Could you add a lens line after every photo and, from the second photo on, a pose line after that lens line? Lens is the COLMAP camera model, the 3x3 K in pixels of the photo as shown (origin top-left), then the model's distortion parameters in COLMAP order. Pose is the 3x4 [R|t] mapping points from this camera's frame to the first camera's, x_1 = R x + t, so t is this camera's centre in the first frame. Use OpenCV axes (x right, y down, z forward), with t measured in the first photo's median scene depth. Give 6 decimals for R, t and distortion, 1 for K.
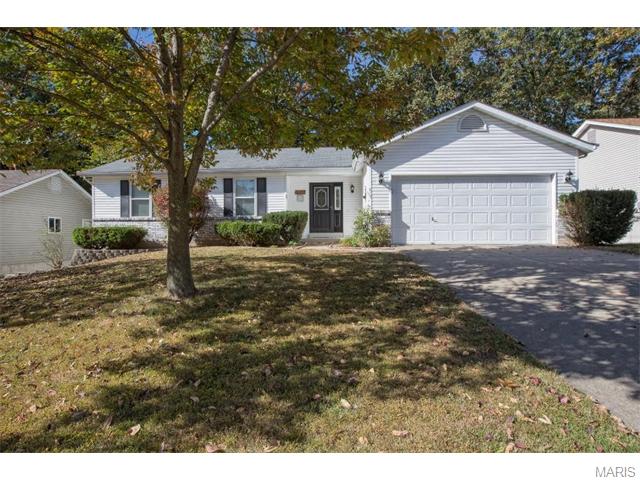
lens RADIAL K [[358.4, 0, 320.0], [0, 358.4, 240.0], [0, 0, 1]] dist [-0.032159, 0.026476]
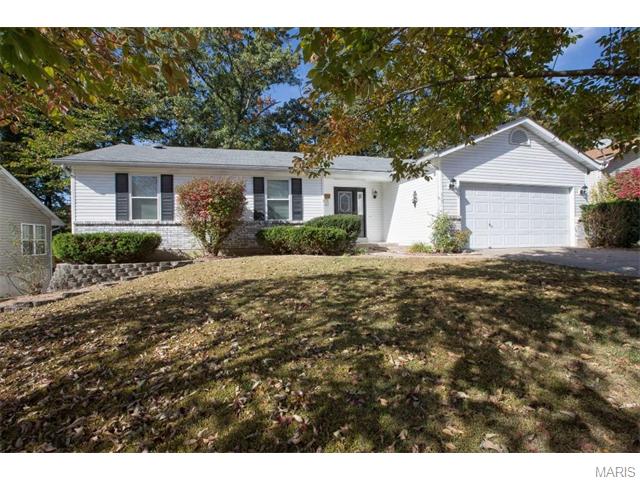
lens RADIAL K [[293.4, 0, 320.0], [0, 293.4, 240.0], [0, 0, 1]] dist [-0.030141, 0.000148]
pose [[0.951822, -0.012566, 0.306392, -0.436862], [0.013403, 0.999910, -0.000627, -0.019580], [-0.306357, 0.004703, 0.951905, 0.346288]]
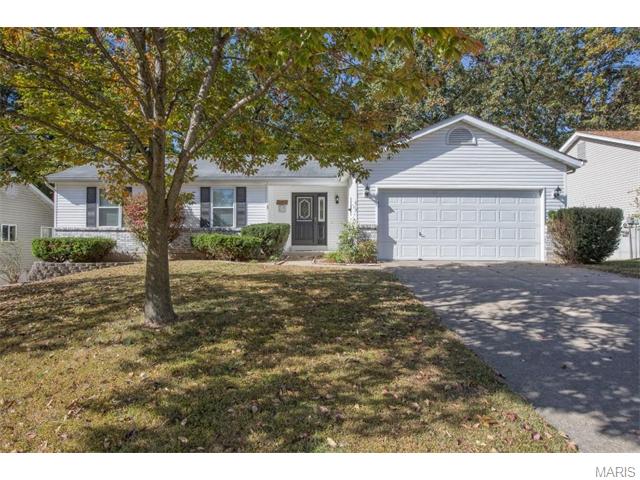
lens RADIAL K [[384.6, 0, 320.0], [0, 384.6, 240.0], [0, 0, 1]] dist [-0.023973, 0.030292]
pose [[0.998832, 0.008851, 0.047492, -0.003860], [-0.007911, 0.999770, -0.019938, -0.020117], [-0.047658, 0.019539, 0.998673, -0.023228]]
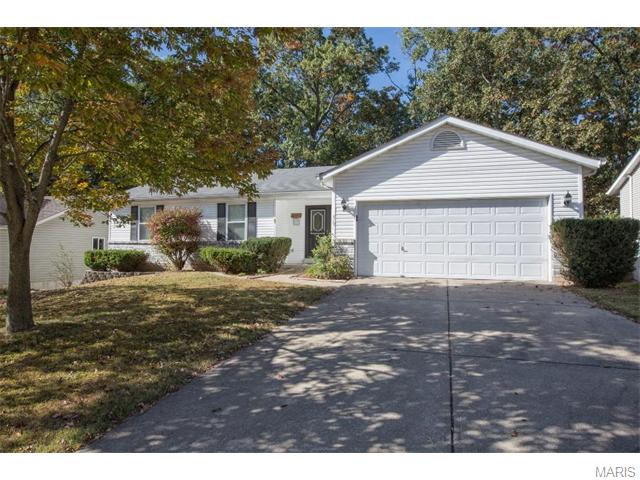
lens RADIAL K [[387.4, 0, 320.0], [0, 387.4, 240.0], [0, 0, 1]] dist [-0.004446, 0.000017]
pose [[0.971713, 0.006967, -0.236061, 0.352671], [-0.015795, 0.999244, -0.035527, -0.044200], [0.235635, 0.038251, 0.971089, 0.009975]]
